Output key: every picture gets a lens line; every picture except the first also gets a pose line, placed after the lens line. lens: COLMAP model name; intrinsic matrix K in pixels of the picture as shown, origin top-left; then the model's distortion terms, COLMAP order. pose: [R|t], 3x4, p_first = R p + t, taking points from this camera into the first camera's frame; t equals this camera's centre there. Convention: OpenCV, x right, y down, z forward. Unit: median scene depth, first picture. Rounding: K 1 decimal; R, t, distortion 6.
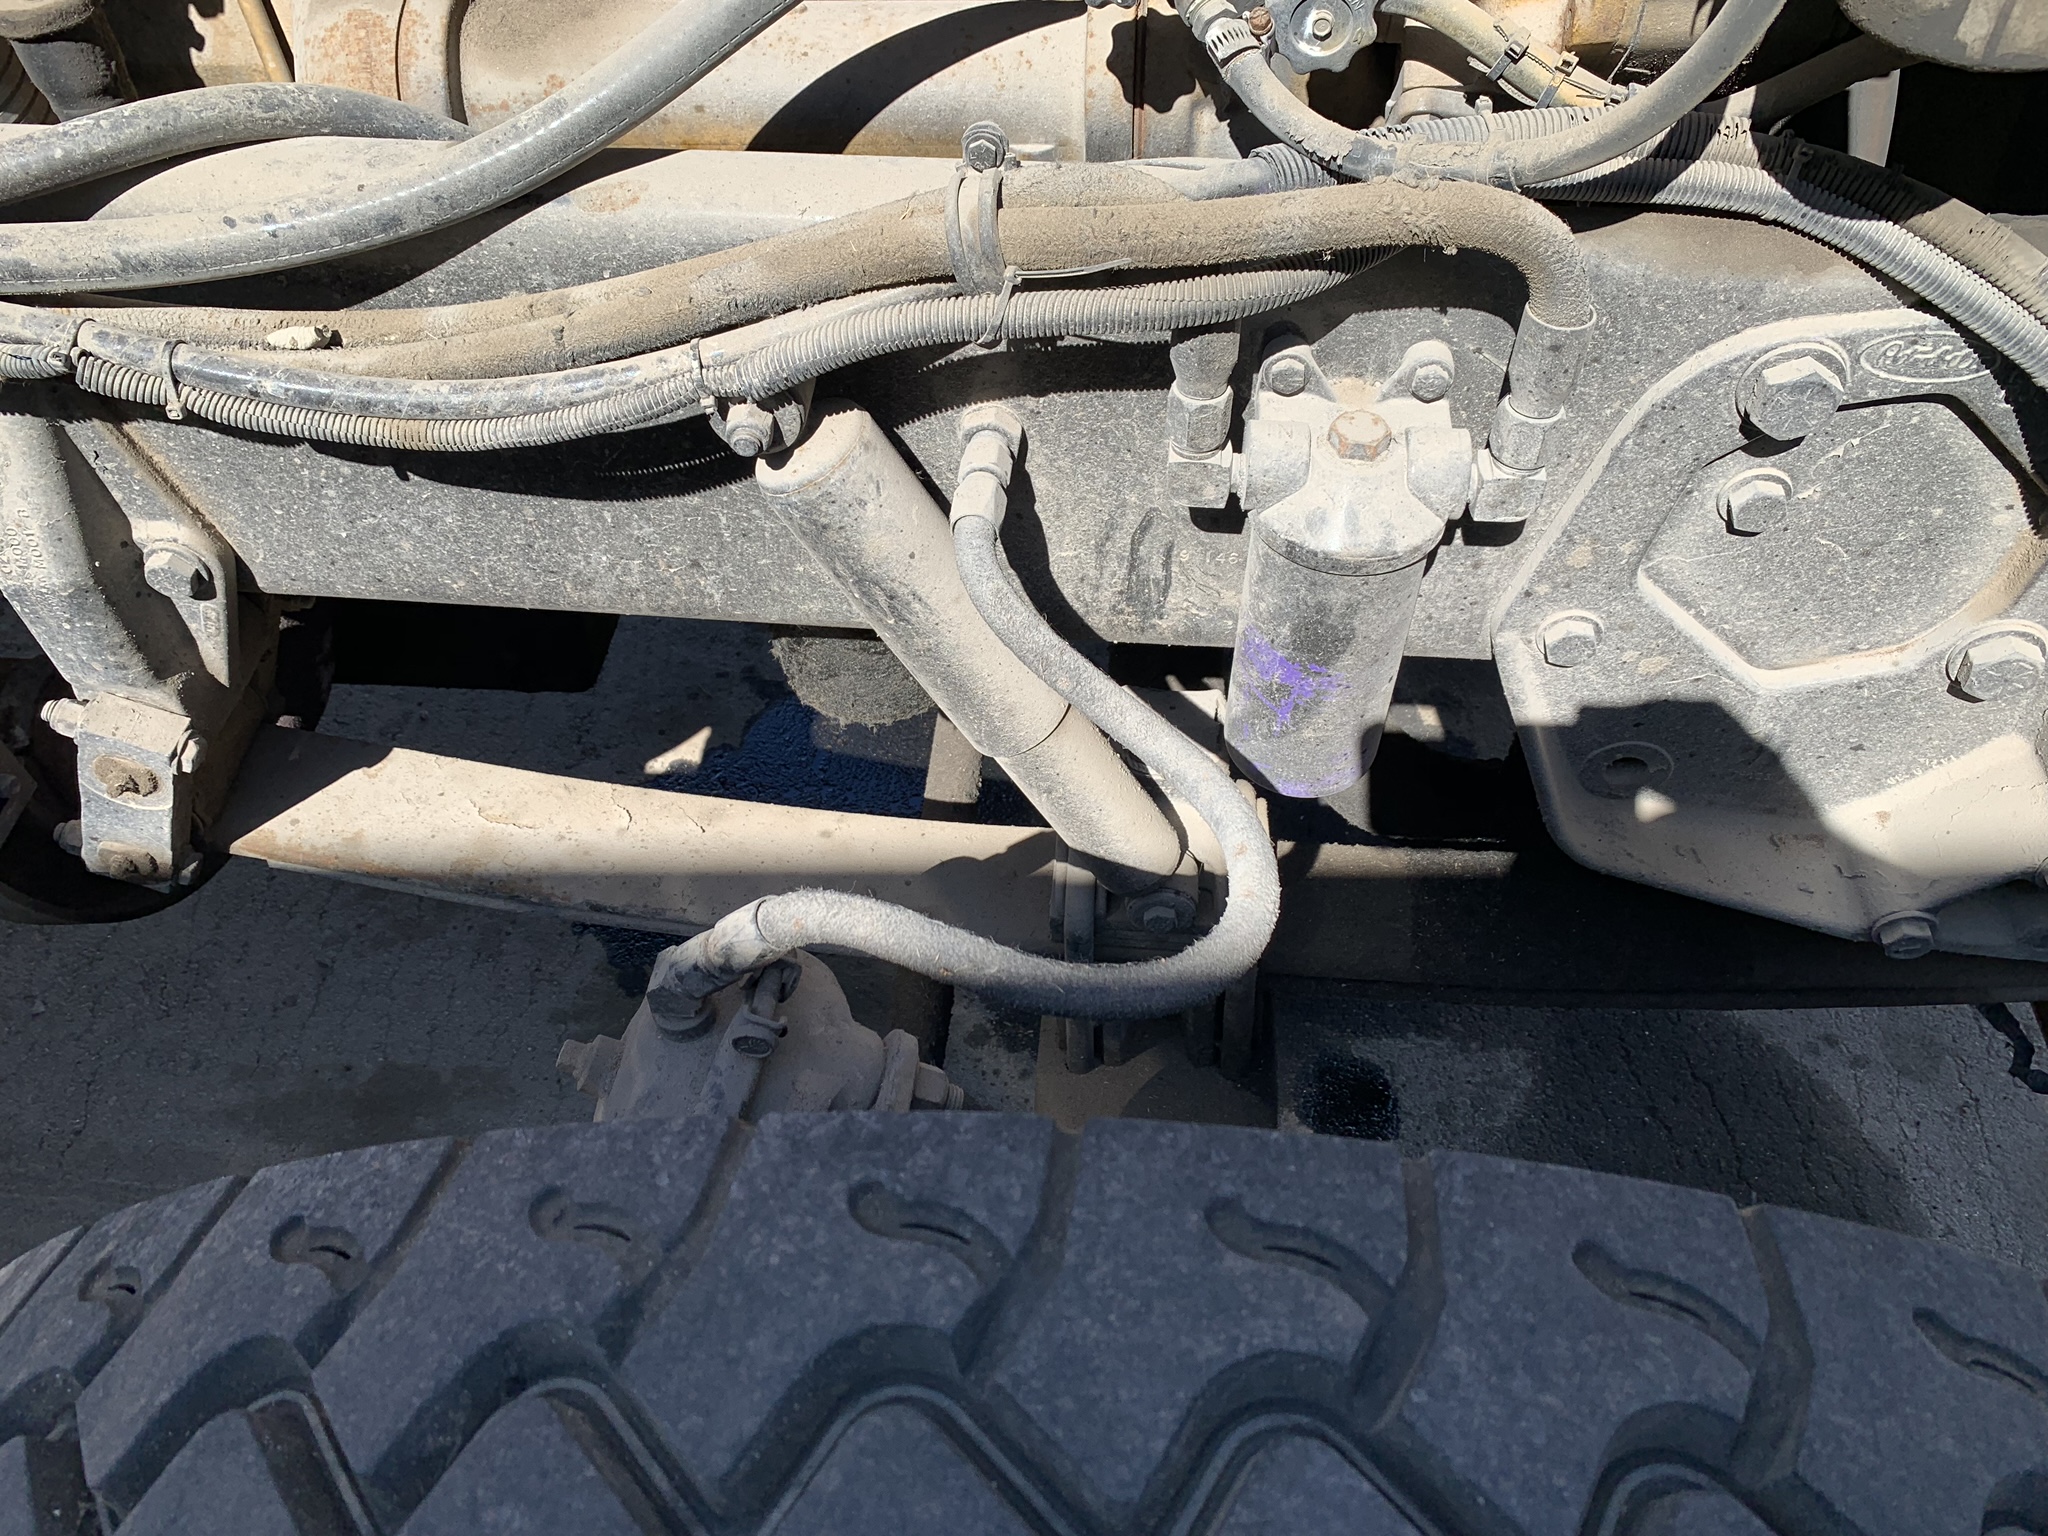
lens RADIAL K [[1581.9, 0, 1026.1], [0, 1581.9, 747.2], [0, 0, 1]] dist [0.010151, -0.010633]
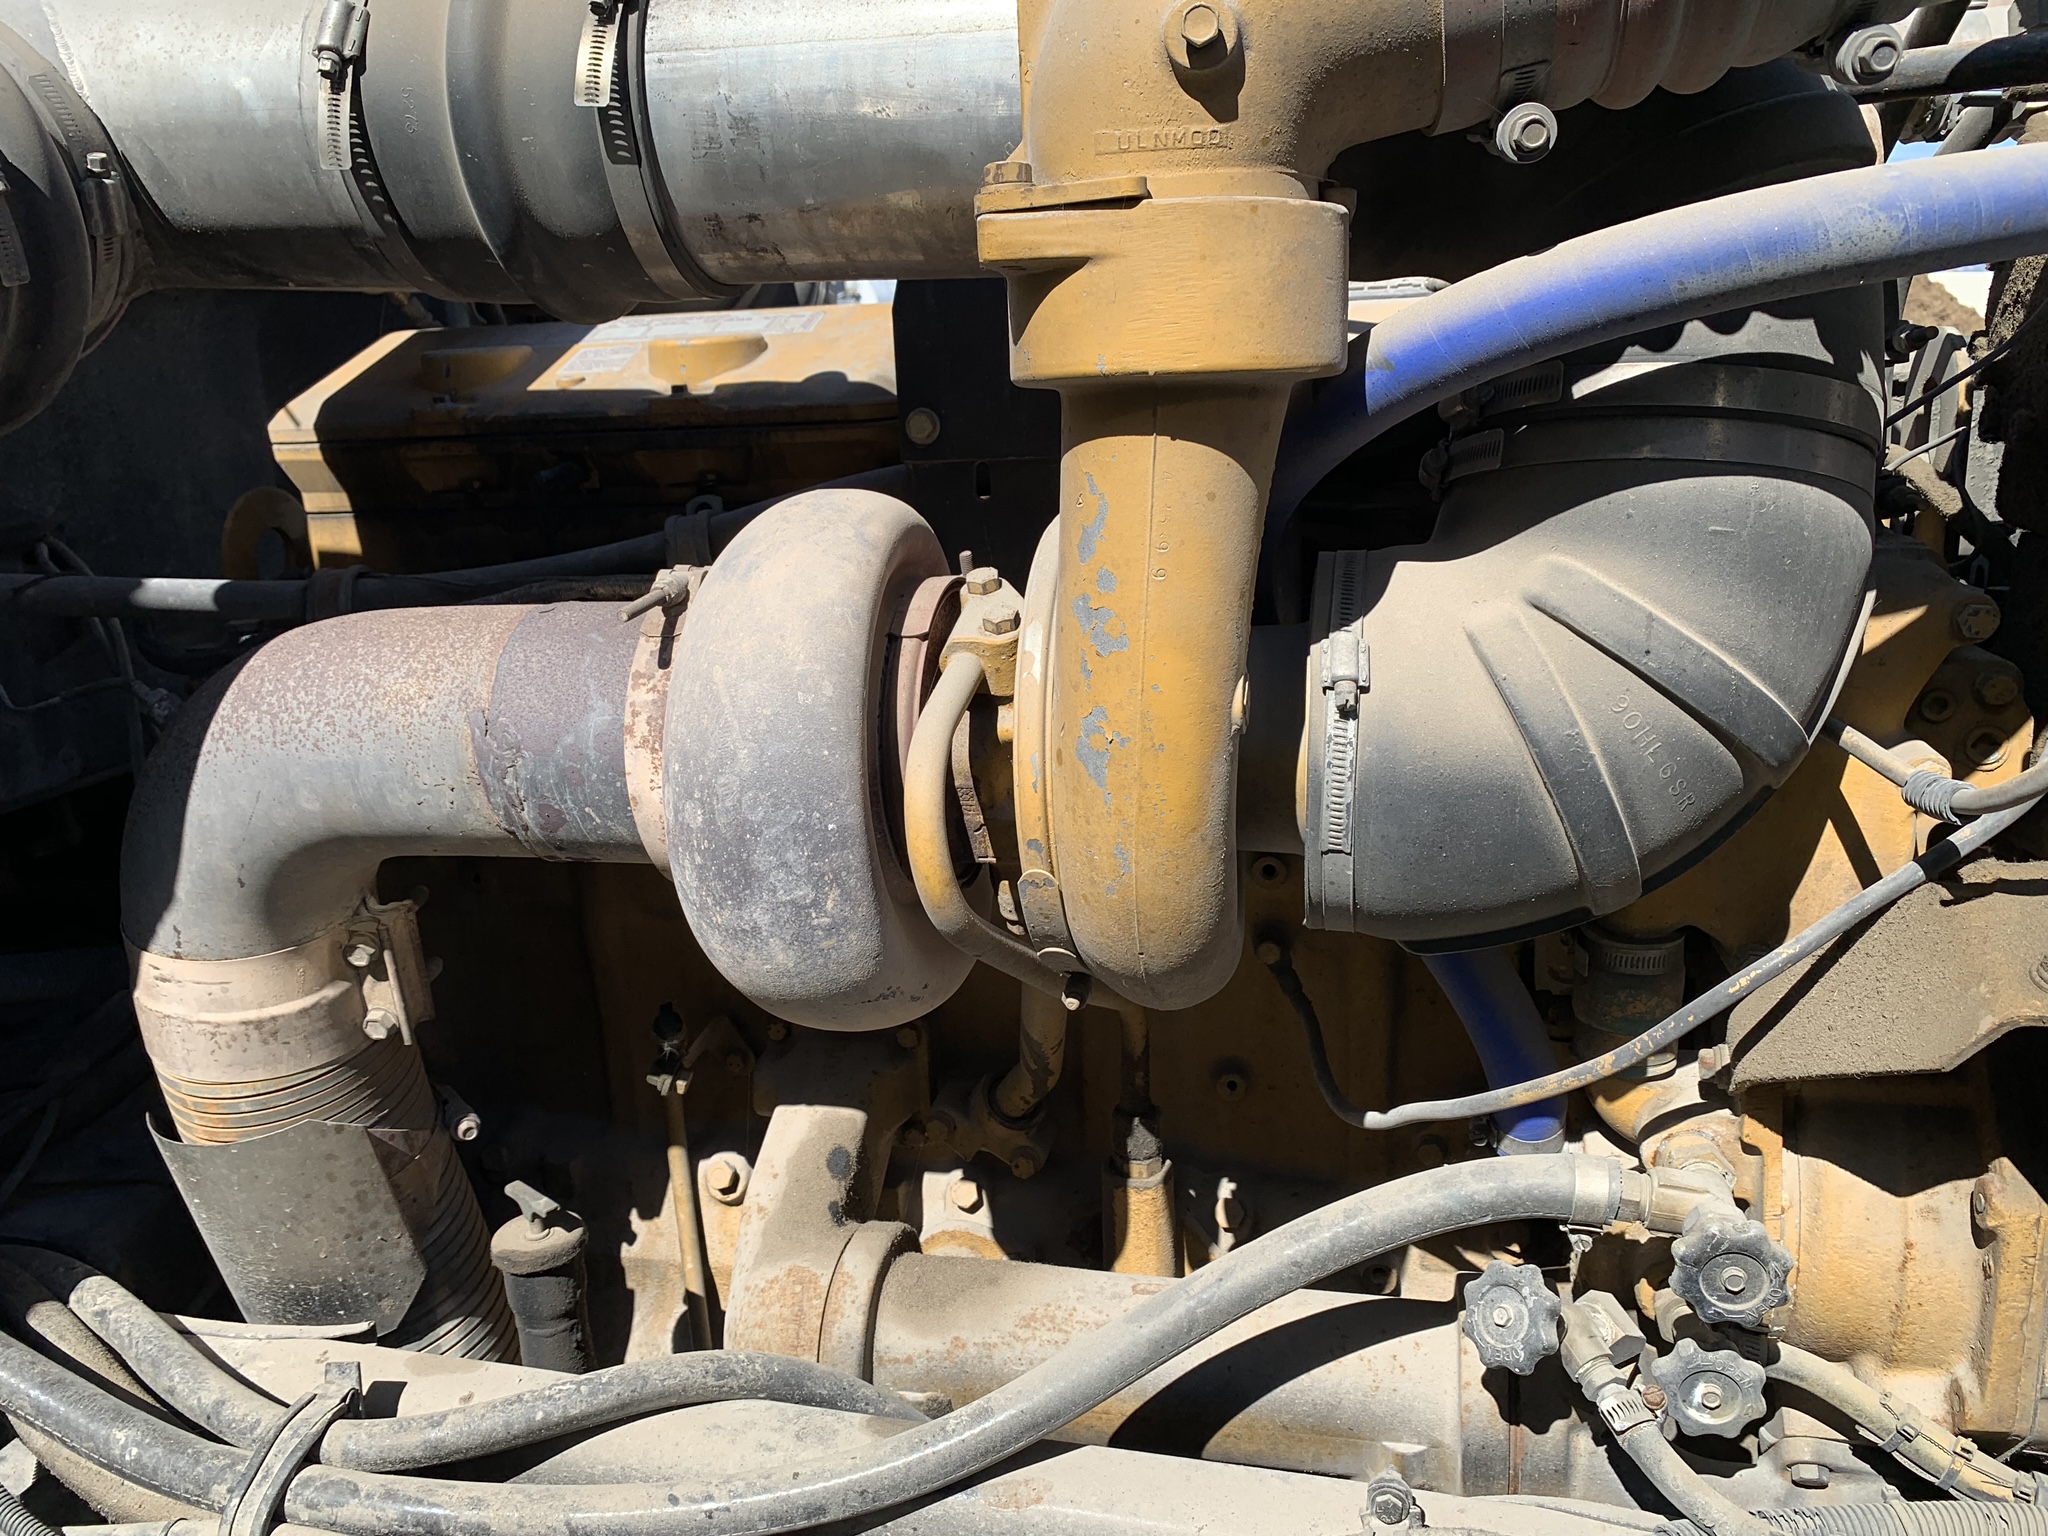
lens RADIAL K [[1581.9, 0, 1023.9], [0, 1581.9, 768.6], [0, 0, 1]] dist [0.010151, -0.010633]
pose [[0.988967, 0.024536, -0.146087, -0.108861], [-0.103820, 0.818256, -0.565401, -0.138962], [0.105663, 0.574330, 0.811776, -0.128791]]
